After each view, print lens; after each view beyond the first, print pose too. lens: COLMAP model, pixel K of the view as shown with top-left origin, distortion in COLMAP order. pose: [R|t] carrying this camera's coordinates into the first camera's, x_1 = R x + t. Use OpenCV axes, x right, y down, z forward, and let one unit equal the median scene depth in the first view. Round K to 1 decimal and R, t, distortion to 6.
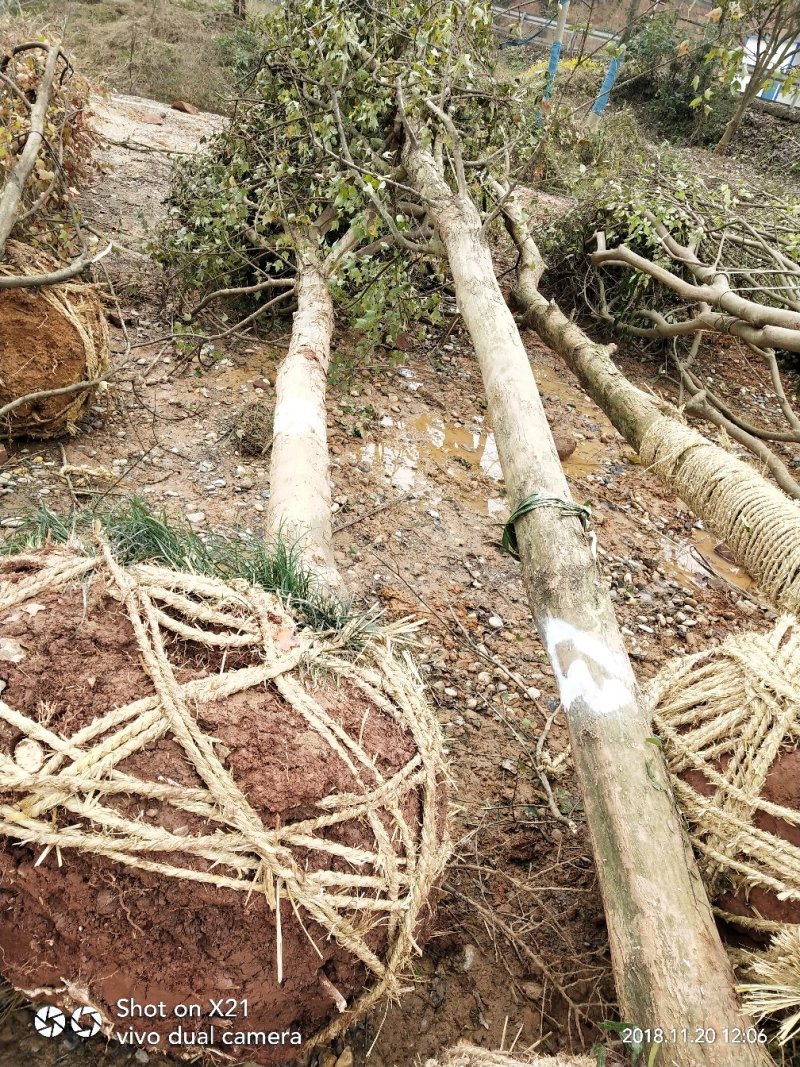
lens RADIAL K [[819.0, 0, 399.3], [0, 819.0, 533.2], [0, 0, 1]] dist [-0.013887, 0.048632]
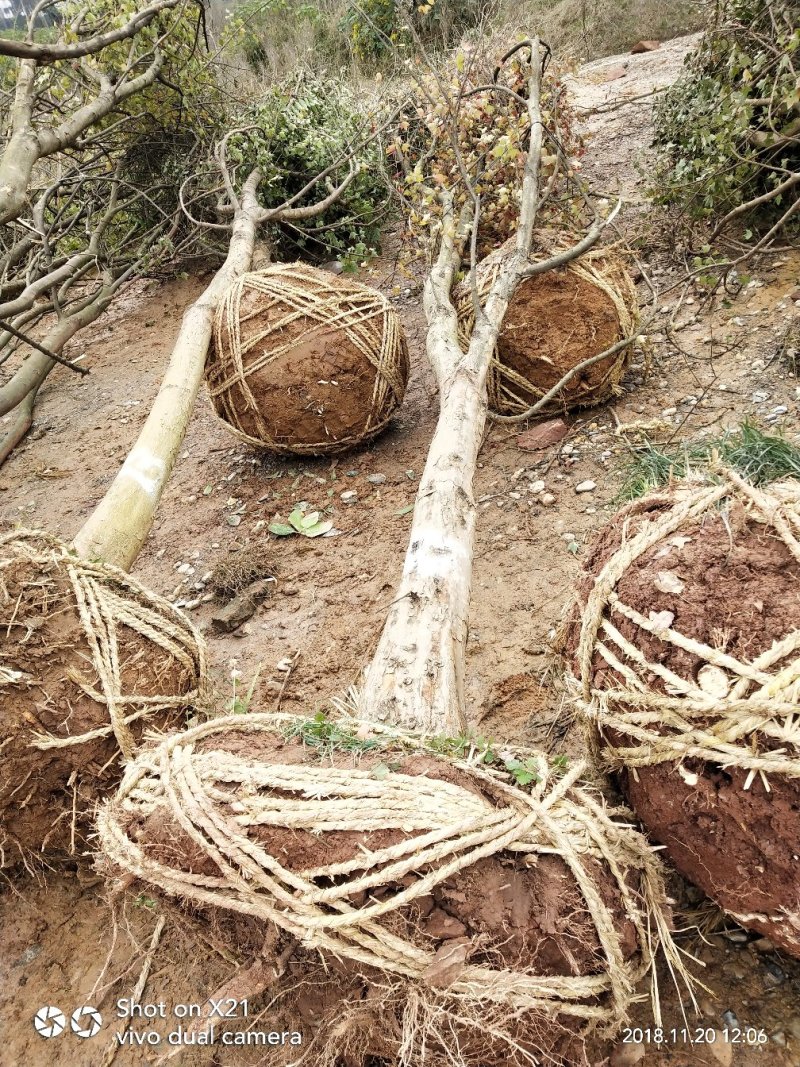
lens RADIAL K [[819.0, 0, 400.1], [0, 819.0, 534.0], [0, 0, 1]] dist [-0.013887, 0.048632]
pose [[0.806635, -0.140465, -0.574116, -0.133377], [0.165718, 0.986137, -0.008436, 0.031850], [0.567342, -0.088337, 0.818730, -0.018085]]
